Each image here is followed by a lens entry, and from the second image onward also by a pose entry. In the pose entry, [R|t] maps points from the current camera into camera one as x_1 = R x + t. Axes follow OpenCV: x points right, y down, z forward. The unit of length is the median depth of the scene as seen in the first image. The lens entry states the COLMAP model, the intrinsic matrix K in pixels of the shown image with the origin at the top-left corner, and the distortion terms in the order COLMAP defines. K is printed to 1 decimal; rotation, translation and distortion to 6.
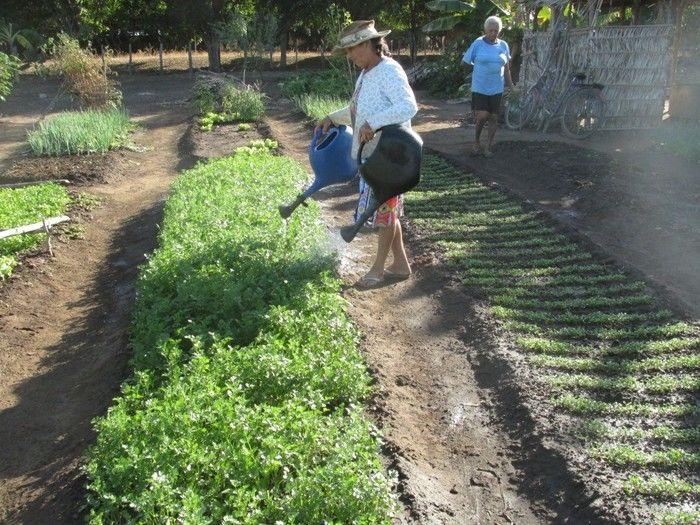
lens RADIAL K [[765.7, 0, 350.0], [0, 765.7, 262.5], [0, 0, 1]] dist [-0.033805, -0.008359]
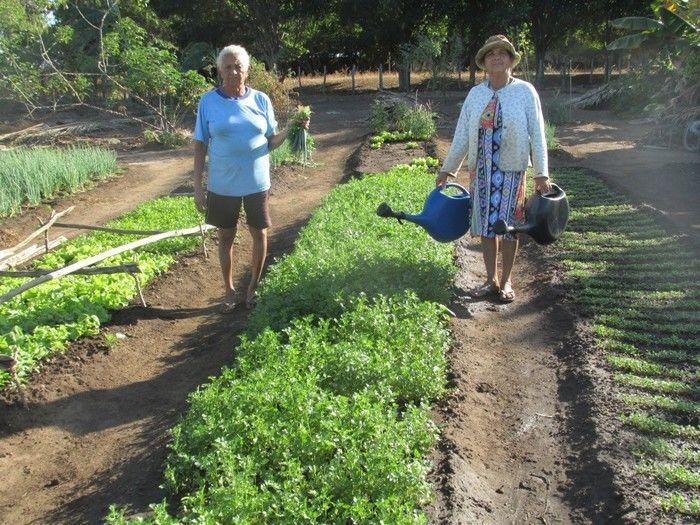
lens RADIAL K [[765.7, 0, 350.0], [0, 765.7, 262.5], [0, 0, 1]] dist [-0.033805, -0.008359]
pose [[0.968713, 0.047619, -0.243571, 0.137217], [-0.053611, 0.998399, -0.018028, 0.013131], [0.242323, 0.030522, 0.969715, -0.056120]]
